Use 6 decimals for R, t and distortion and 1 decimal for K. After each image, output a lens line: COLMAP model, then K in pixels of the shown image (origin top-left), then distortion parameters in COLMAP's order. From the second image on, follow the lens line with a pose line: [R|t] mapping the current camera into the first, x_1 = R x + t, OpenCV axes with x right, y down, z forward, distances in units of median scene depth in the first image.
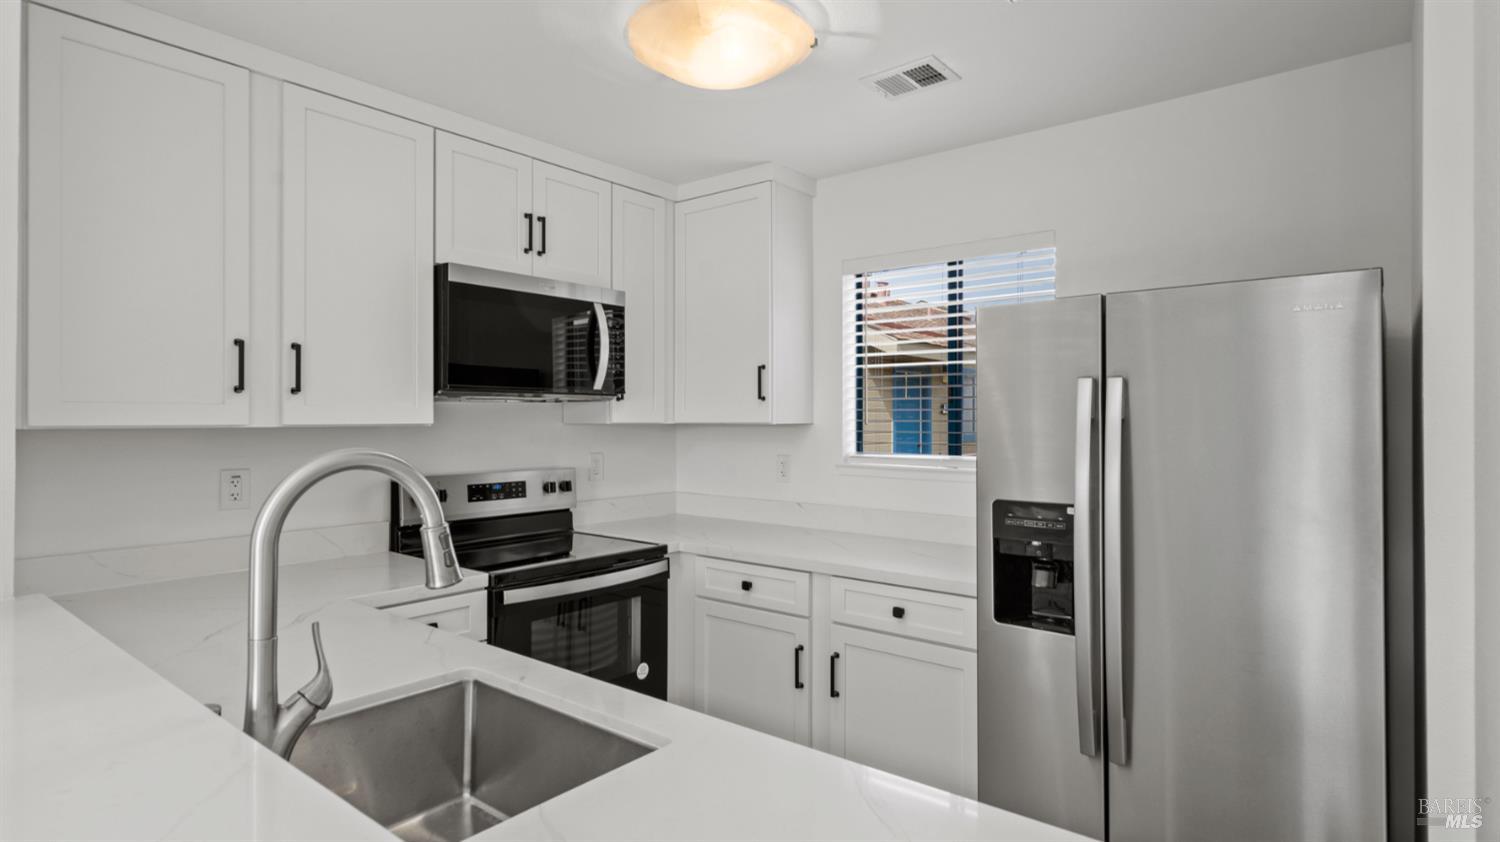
lens RADIAL K [[792.7, 0, 749.8], [0, 792.7, 413.1], [0, 0, 1]] dist [0.000255, 0.000022]
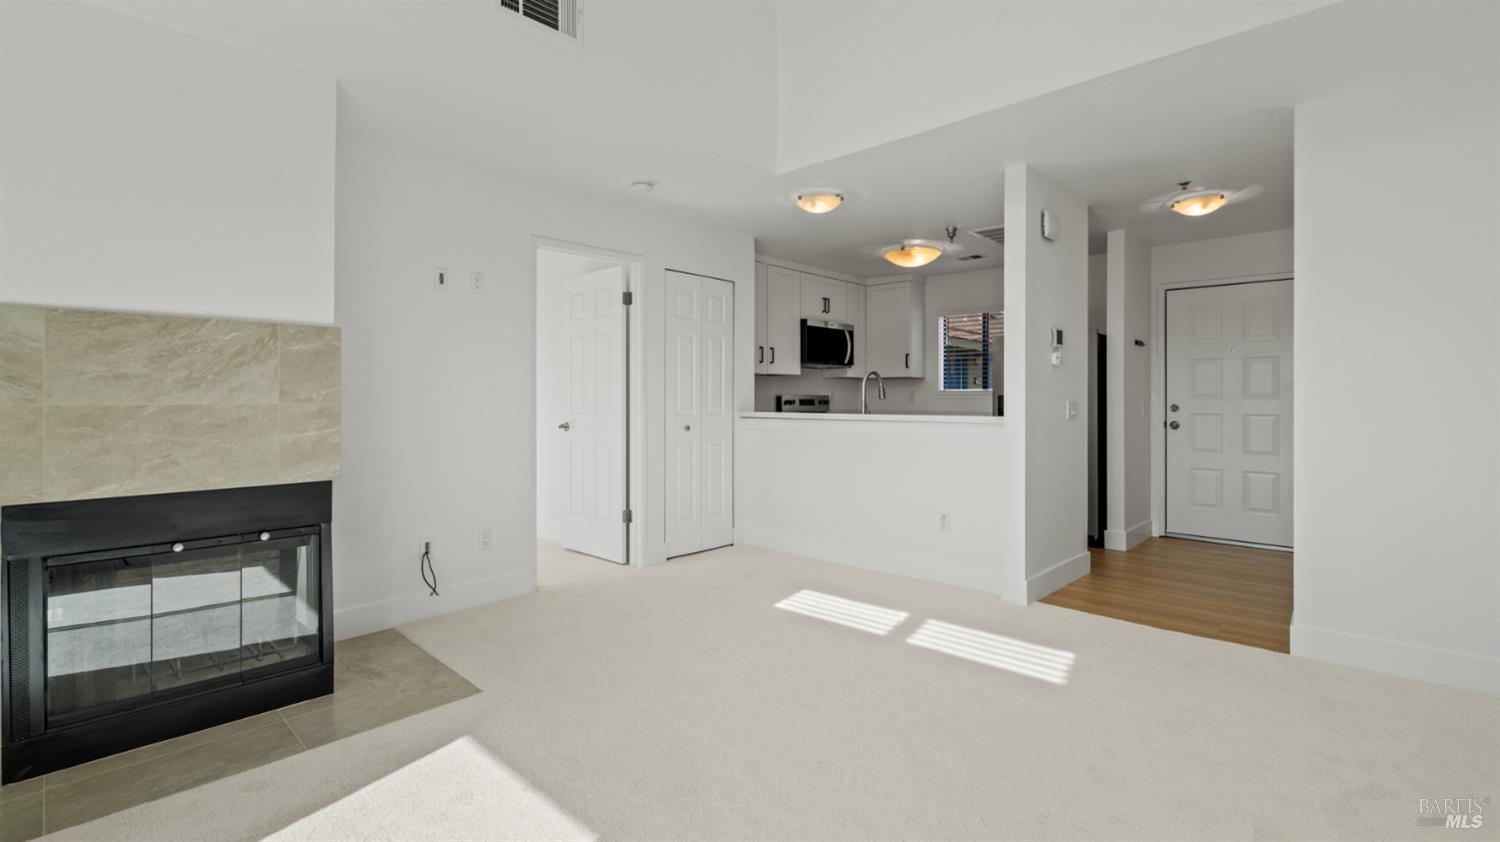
lens RADIAL K [[677.8, 0, 747.8], [0, 677.8, 390.1], [0, 0, 1]] dist [0.001529, 0.000010]
pose [[0.996708, 0.000514, -0.081072, -0.322683], [-0.001172, 0.999967, -0.008072, 0.075458], [0.081065, 0.008140, 0.996676, -1.219705]]
